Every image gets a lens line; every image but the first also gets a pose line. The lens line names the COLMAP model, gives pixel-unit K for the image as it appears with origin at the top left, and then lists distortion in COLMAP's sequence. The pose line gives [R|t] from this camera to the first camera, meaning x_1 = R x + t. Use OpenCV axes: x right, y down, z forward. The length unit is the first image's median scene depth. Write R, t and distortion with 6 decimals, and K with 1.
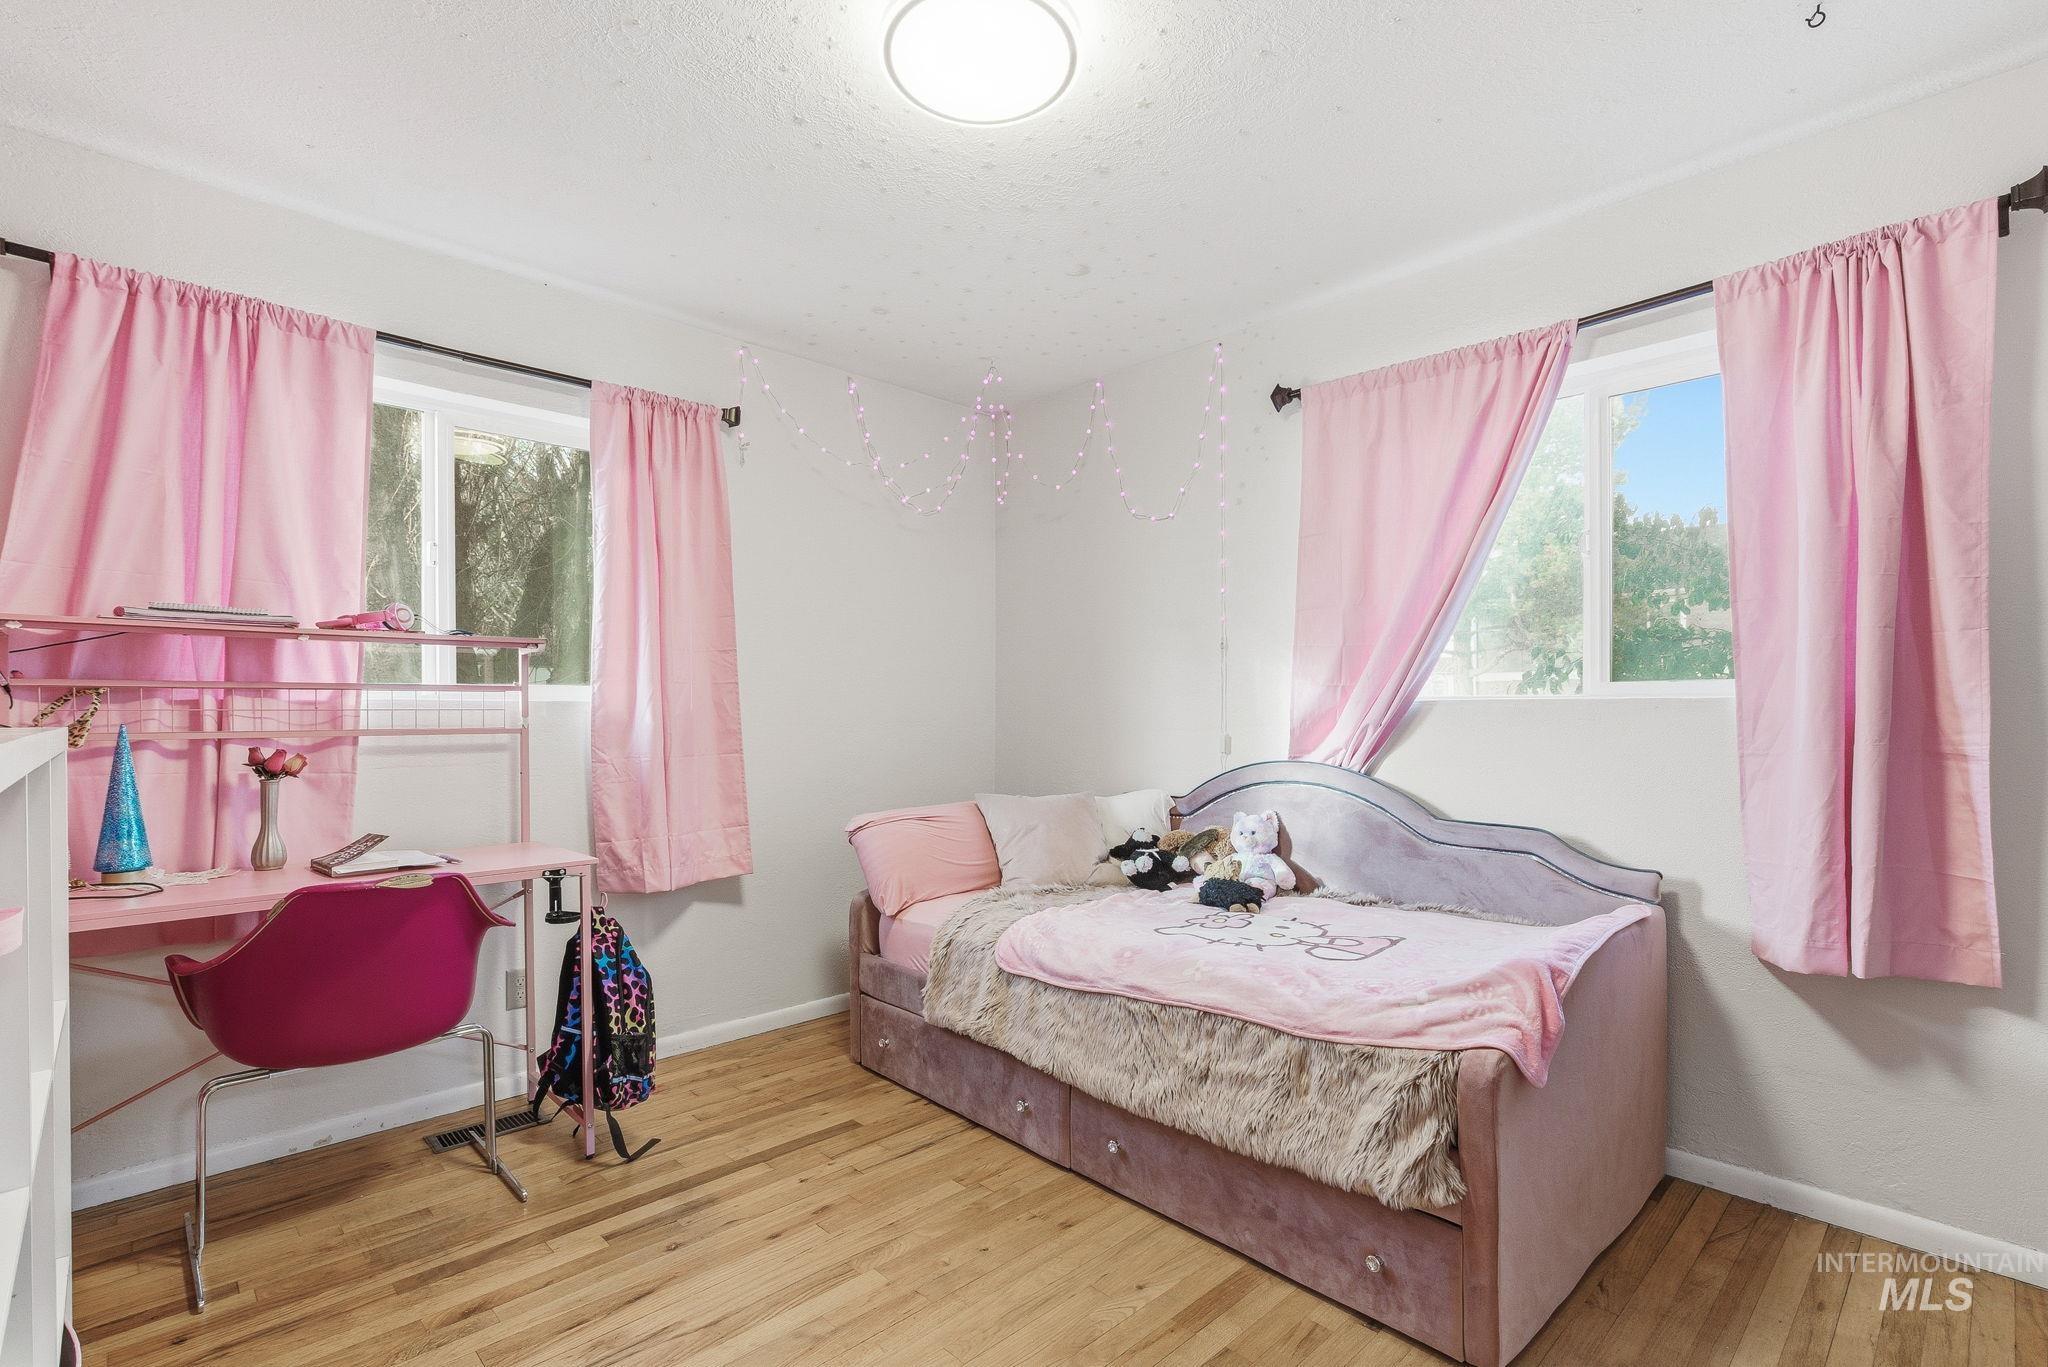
lens RADIAL K [[937.5, 0, 1022.8], [0, 937.5, 692.9], [0, 0, 1]] dist [0.011349, -0.003459]
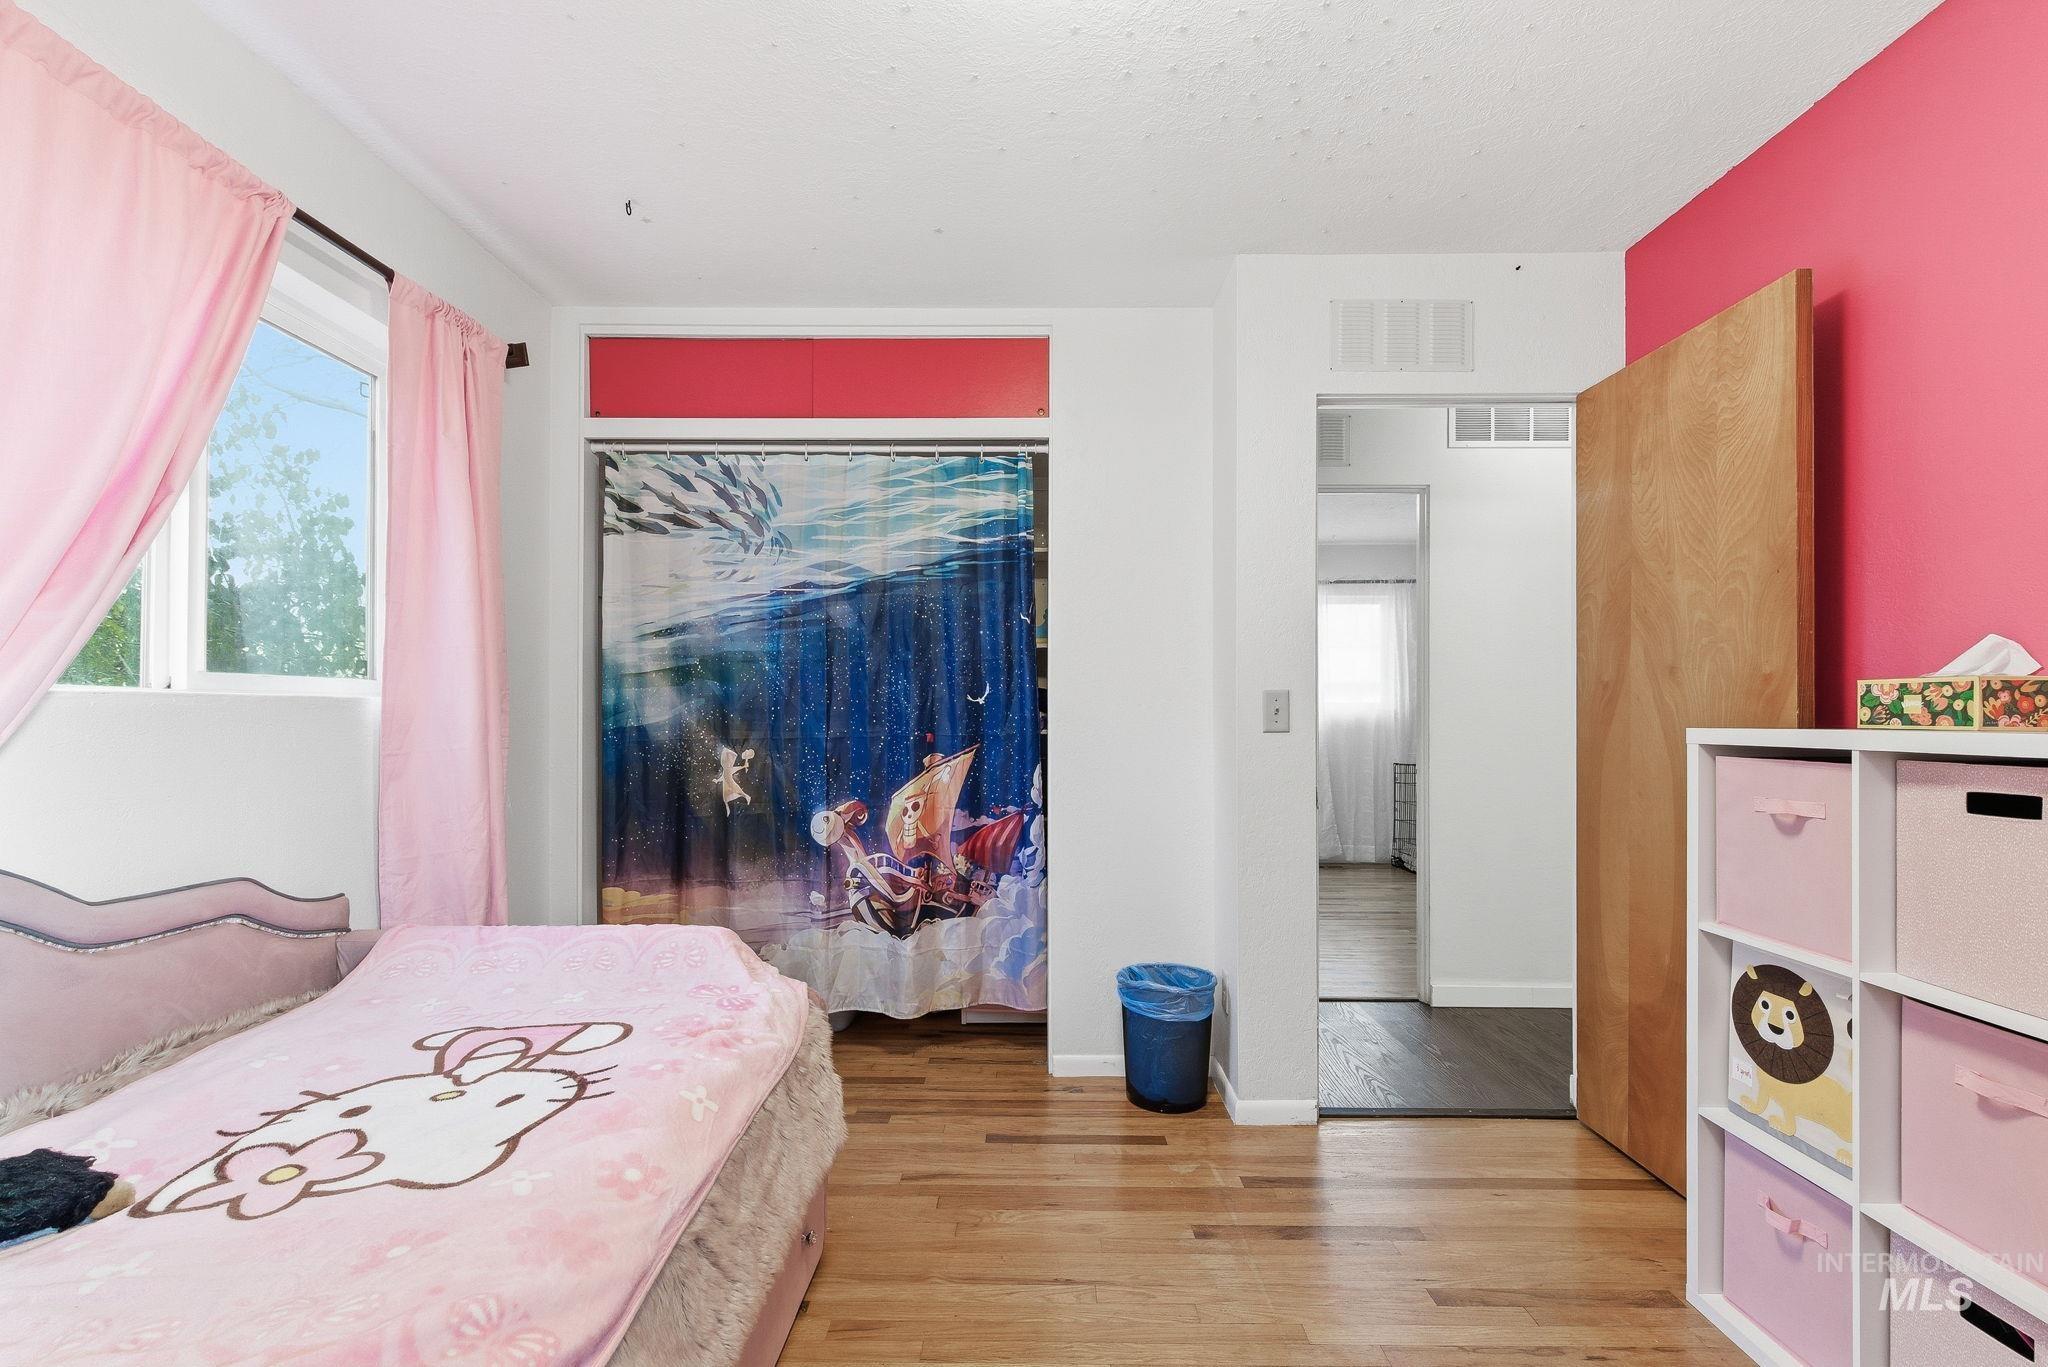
lens RADIAL K [[937.5, 0, 1026.9], [0, 937.5, 692.8], [0, 0, 1]] dist [0.011349, -0.003459]
pose [[-0.715498, 0.000779, 0.698615, -0.386611], [-0.001062, 0.999997, -0.002202, 0.007984], [-0.698614, -0.002318, -0.715495, 1.116910]]
